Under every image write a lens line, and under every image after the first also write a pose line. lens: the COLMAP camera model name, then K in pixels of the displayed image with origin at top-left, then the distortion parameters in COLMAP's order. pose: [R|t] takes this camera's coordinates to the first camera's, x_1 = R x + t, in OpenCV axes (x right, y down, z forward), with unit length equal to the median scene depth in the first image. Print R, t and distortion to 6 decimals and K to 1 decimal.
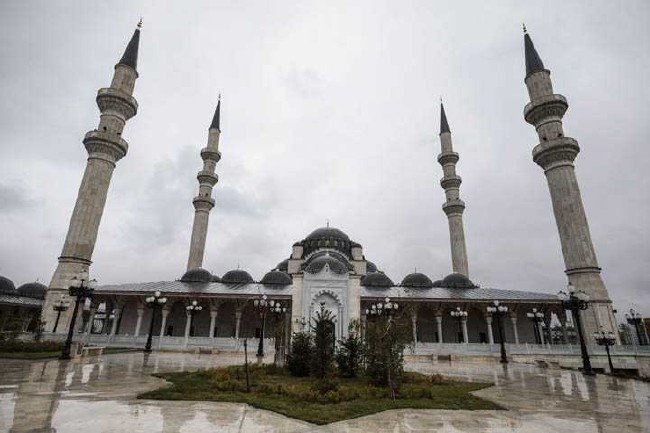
lens RADIAL K [[340.6, 0, 325.0], [0, 340.6, 216.5], [0, 0, 1]] dist [-0.024822, 0.000076]
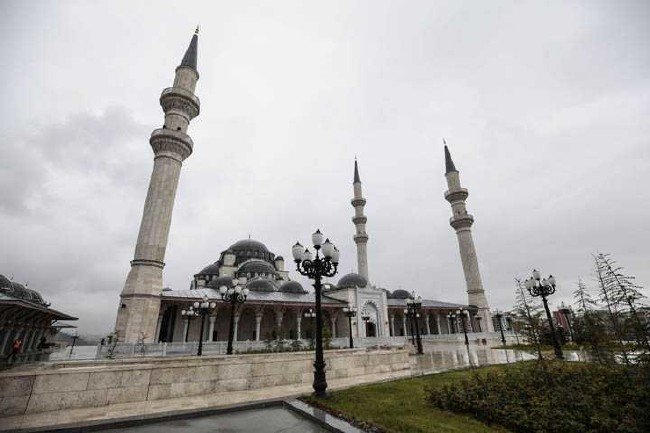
lens RADIAL K [[297.1, 0, 325.0], [0, 297.1, 216.5], [0, 0, 1]] dist [-0.046067, 0.013100]
pose [[0.850866, 0.156425, 0.501556, -0.675379], [-0.135475, 0.987689, -0.078213, -0.000754], [-0.507616, -0.001400, 0.861583, 0.052071]]
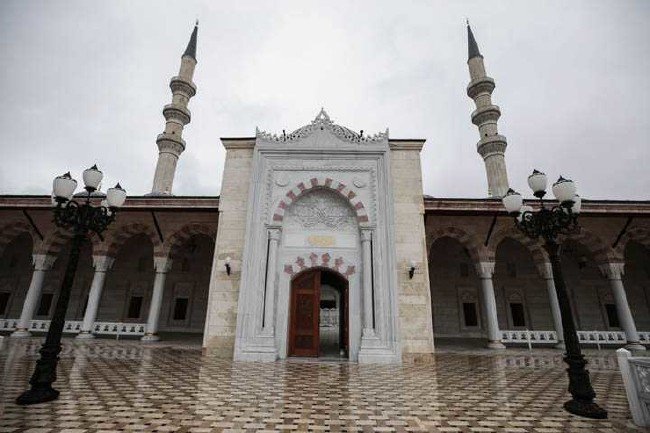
lens RADIAL K [[297.1, 0, 325.0], [0, 297.1, 216.5], [0, 0, 1]] dist [-0.046067, 0.013100]
pose [[0.999987, -0.000727, -0.005047, 0.007576], [0.000893, 0.999457, 0.032947, 0.204372], [0.005020, -0.032951, 0.999444, 0.595749]]
